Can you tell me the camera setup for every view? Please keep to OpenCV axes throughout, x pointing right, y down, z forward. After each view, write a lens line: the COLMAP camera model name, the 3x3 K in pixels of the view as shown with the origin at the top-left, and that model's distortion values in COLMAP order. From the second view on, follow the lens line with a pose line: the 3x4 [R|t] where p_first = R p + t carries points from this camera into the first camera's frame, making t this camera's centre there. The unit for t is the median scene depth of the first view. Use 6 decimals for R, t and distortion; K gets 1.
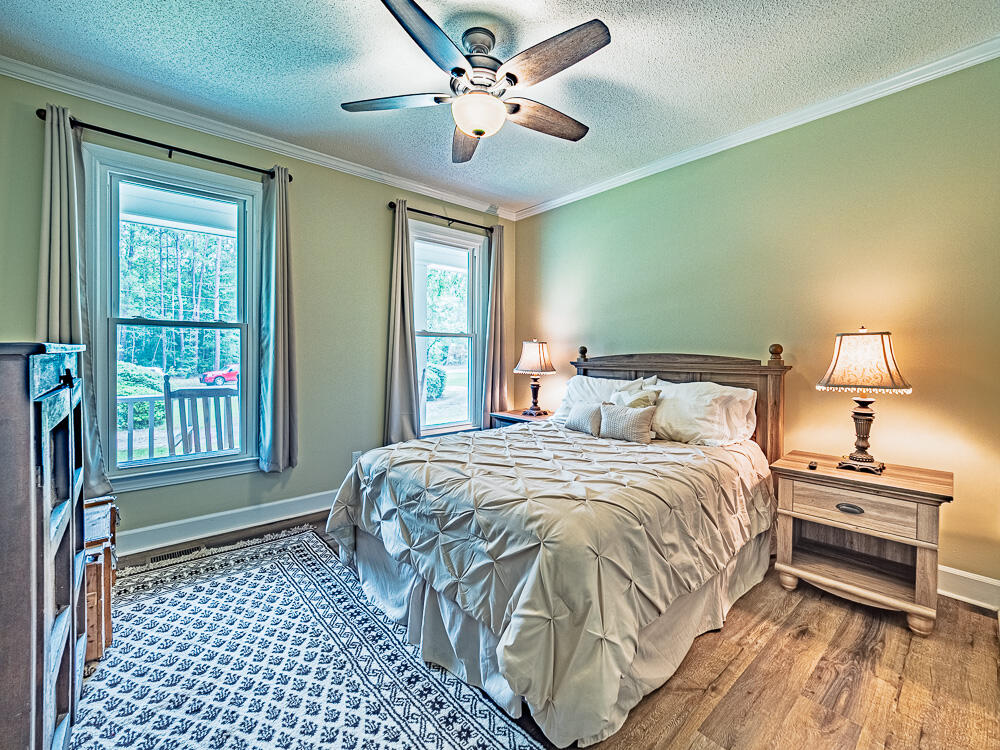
lens RADIAL K [[433.6, 0, 499.3], [0, 433.6, 359.9], [0, 0, 1]] dist [-0.004717, -0.000382]
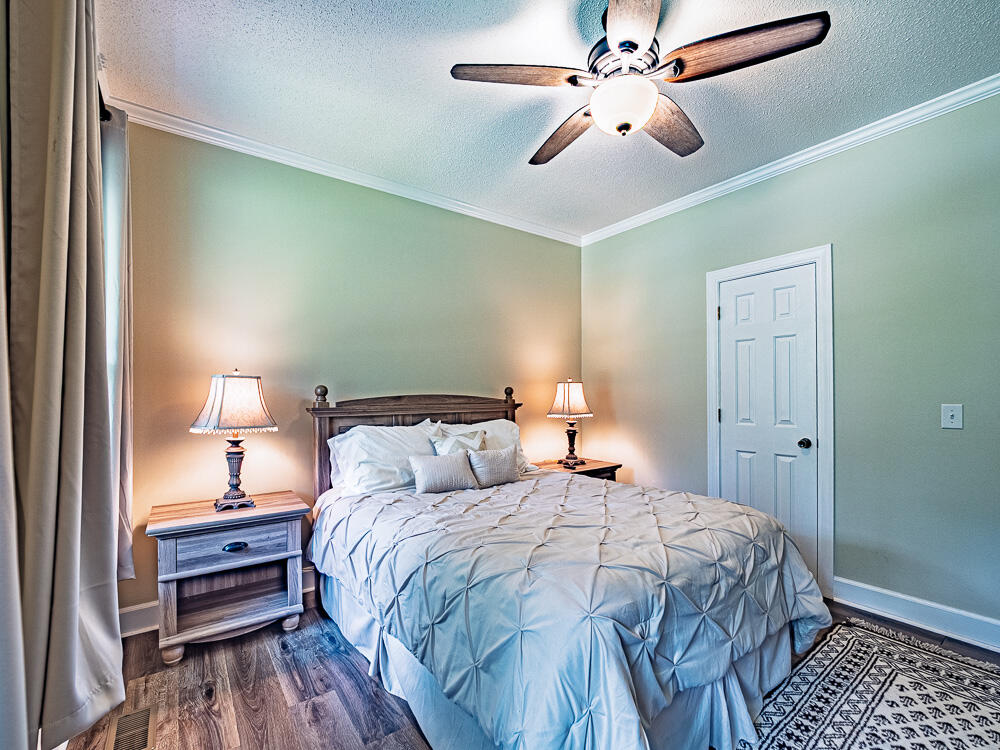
lens RADIAL K [[455.8, 0, 502.3], [0, 455.8, 395.3], [0, 0, 1]] dist [-0.016581, -0.000118]
pose [[0.054353, -0.004872, 0.998510, -0.552559], [0.021518, 0.999762, 0.003707, -0.012864], [-0.998290, 0.021284, 0.054445, 0.719605]]
